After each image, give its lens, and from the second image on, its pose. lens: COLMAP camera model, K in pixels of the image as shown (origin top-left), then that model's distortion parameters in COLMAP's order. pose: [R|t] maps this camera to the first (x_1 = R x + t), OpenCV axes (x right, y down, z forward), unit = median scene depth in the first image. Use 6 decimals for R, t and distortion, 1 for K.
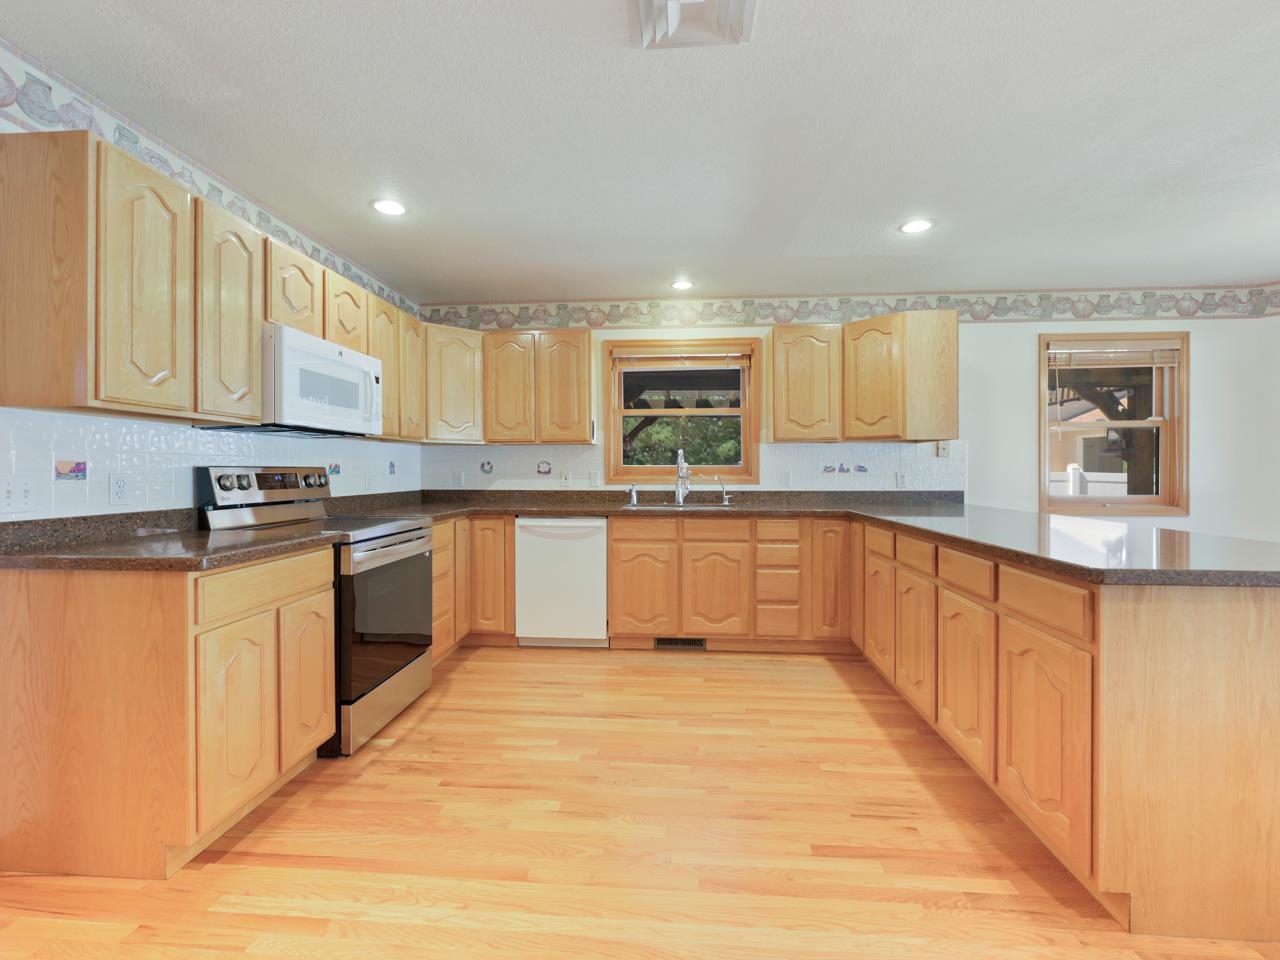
lens RADIAL K [[577.6, 0, 636.8], [0, 577.6, 467.6], [0, 0, 1]] dist [-0.001361, 0.000093]
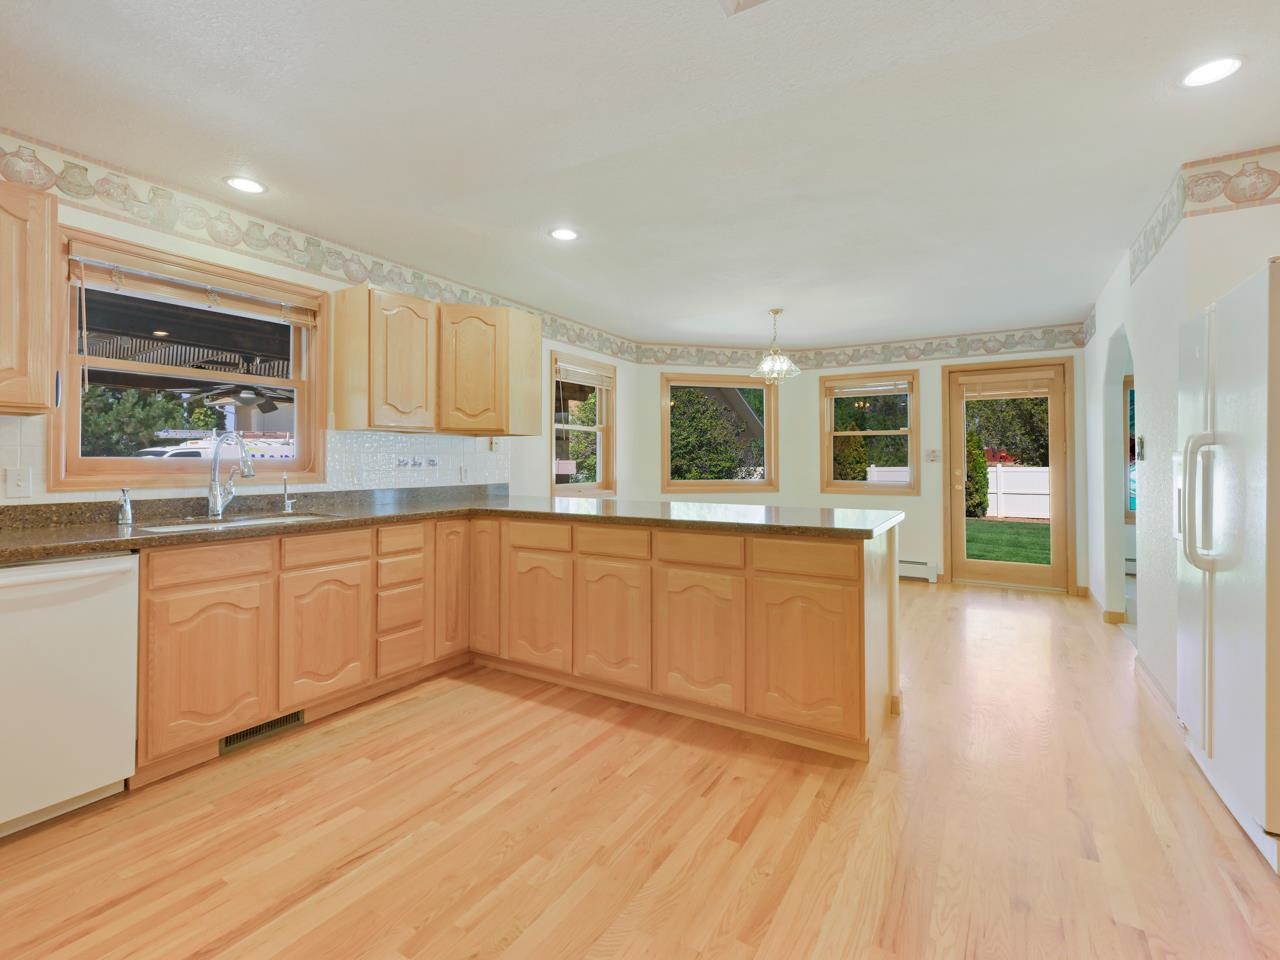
lens RADIAL K [[587.8, 0, 633.8], [0, 587.8, 450.1], [0, 0, 1]] dist [-0.003000, 0.000006]
pose [[0.458758, 0.018822, 0.888362, -0.336967], [-0.002044, 0.999795, -0.020128, 0.000054], [-0.888559, 0.007418, 0.458703, 0.327723]]
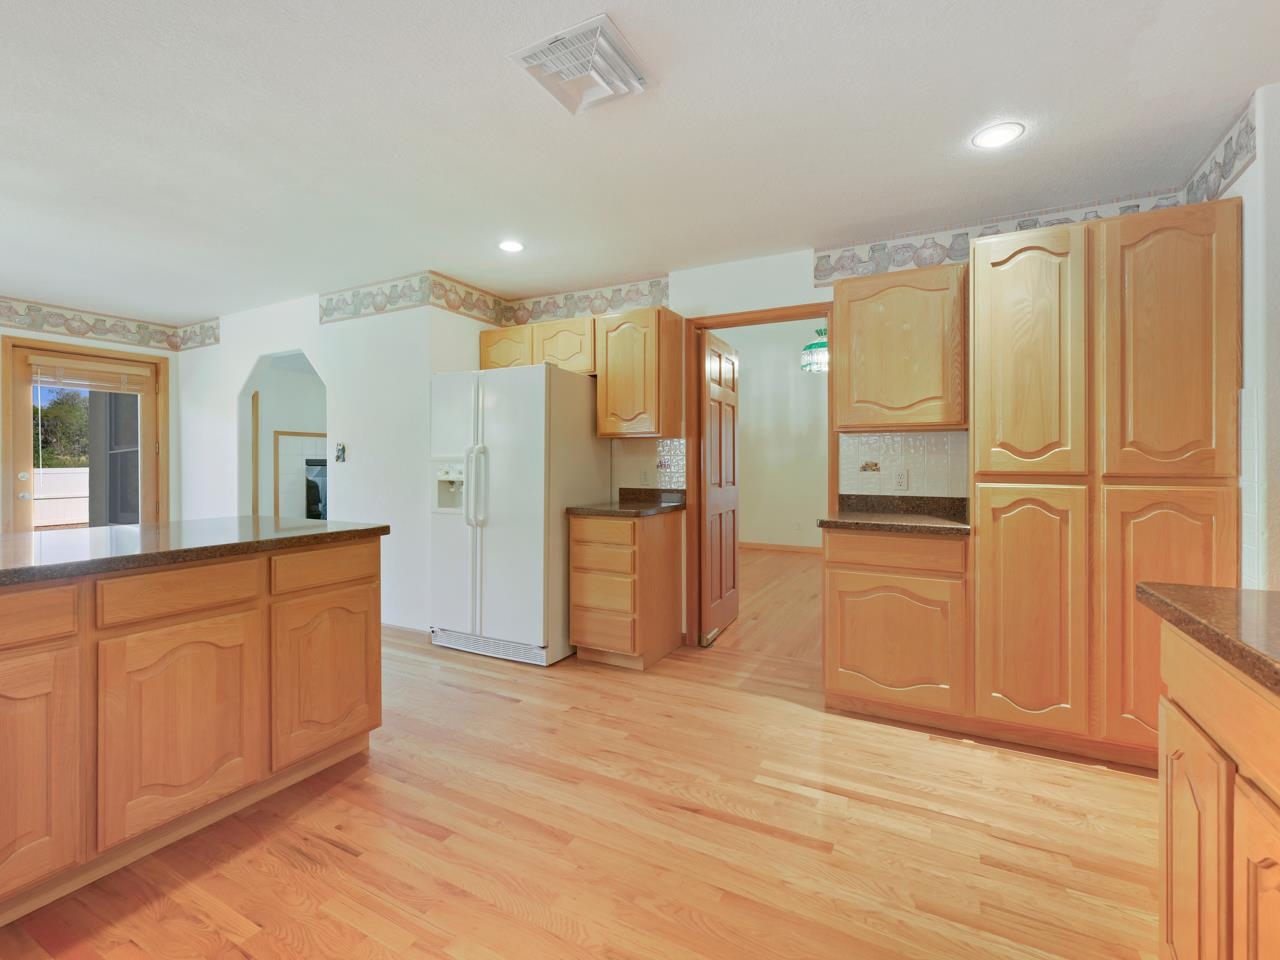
lens RADIAL K [[577.6, 0, 636.8], [0, 577.6, 467.6], [0, 0, 1]] dist [-0.001361, 0.000093]
pose [[-0.914990, -0.002905, 0.403465, -0.199001], [-0.001872, 0.999994, 0.002954, 0.001659], [-0.403471, 0.001948, -0.914990, 0.866367]]
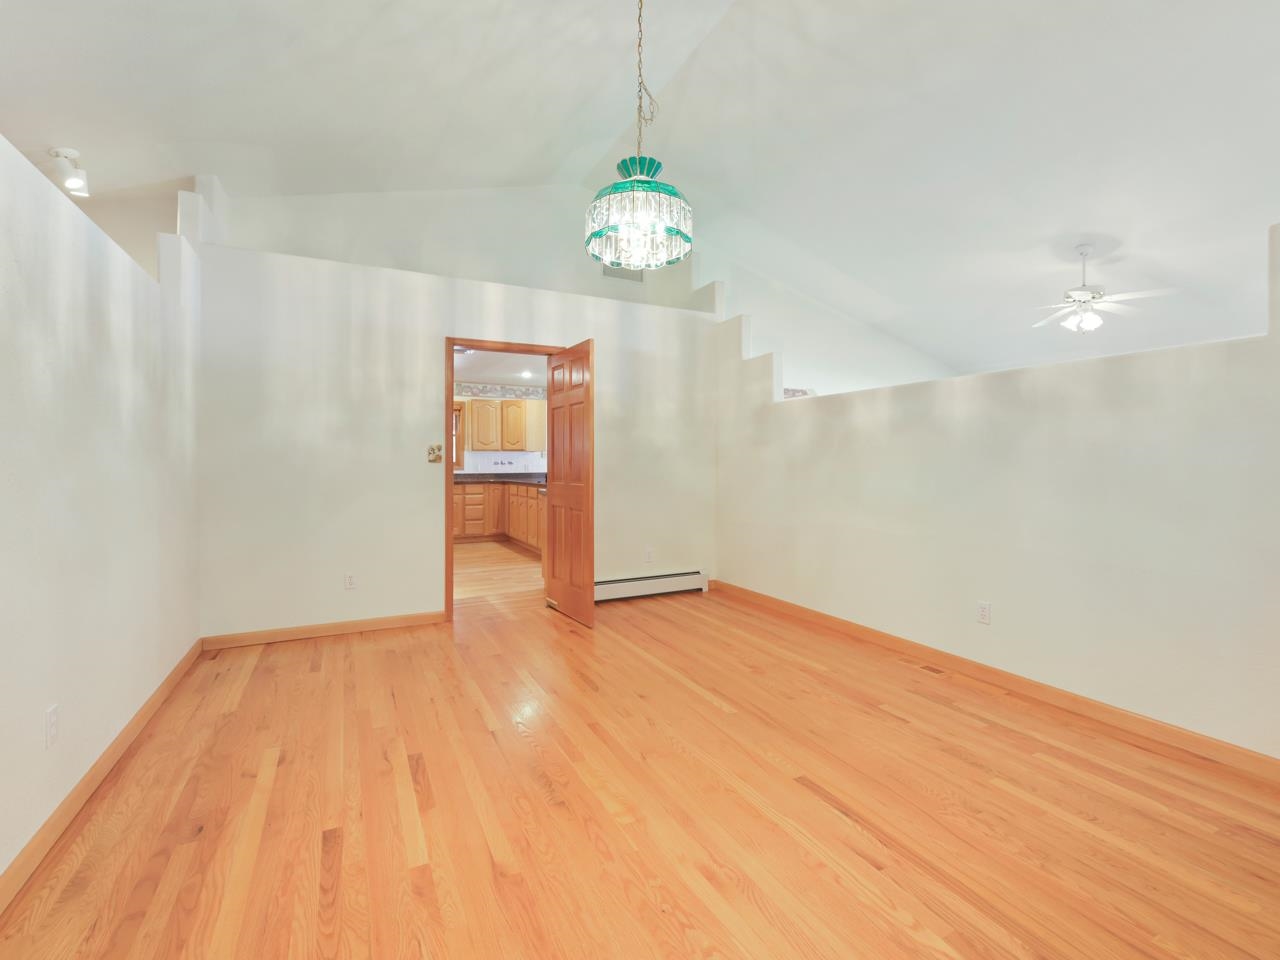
lens RADIAL K [[587.8, 0, 633.8], [0, 587.8, 450.1], [0, 0, 1]] dist [-0.003000, 0.000006]
pose [[0.857477, 0.007305, 0.514470, -0.424786], [0.002848, 0.999817, -0.018943, -0.003746], [-0.514514, 0.017708, 0.857299, -1.367377]]
